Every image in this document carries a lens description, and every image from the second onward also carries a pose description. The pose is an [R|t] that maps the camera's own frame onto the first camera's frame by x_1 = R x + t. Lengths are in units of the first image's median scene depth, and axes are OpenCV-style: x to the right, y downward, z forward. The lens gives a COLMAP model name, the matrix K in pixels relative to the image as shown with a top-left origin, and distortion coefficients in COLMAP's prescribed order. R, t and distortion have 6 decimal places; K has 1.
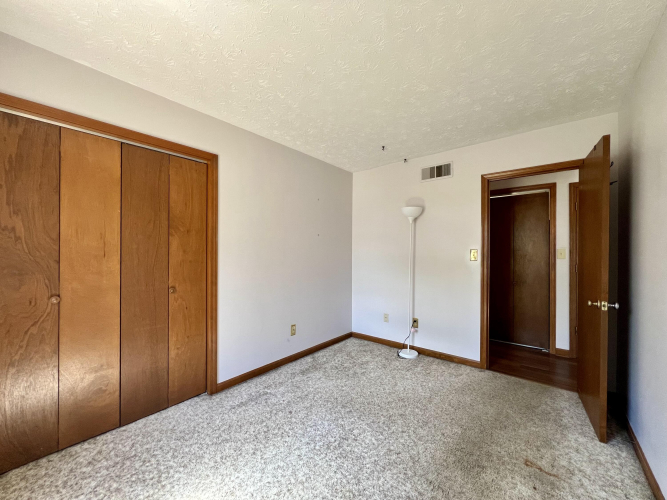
lens RADIAL K [[268.3, 0, 334.2], [0, 268.3, 251.4], [0, 0, 1]] dist [0.003626, -0.000406]
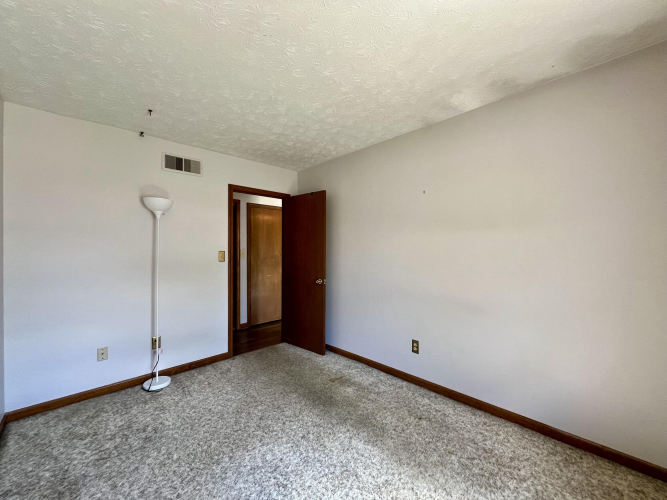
lens RADIAL K [[268.3, 0, 333.9], [0, 268.3, 248.3], [0, 0, 1]] dist [0.003626, -0.000406]
pose [[0.111060, 0.001838, 0.993812, -0.527798], [0.004215, 0.999988, -0.002321, -0.013373], [-0.993805, 0.004446, 0.111051, 0.460078]]
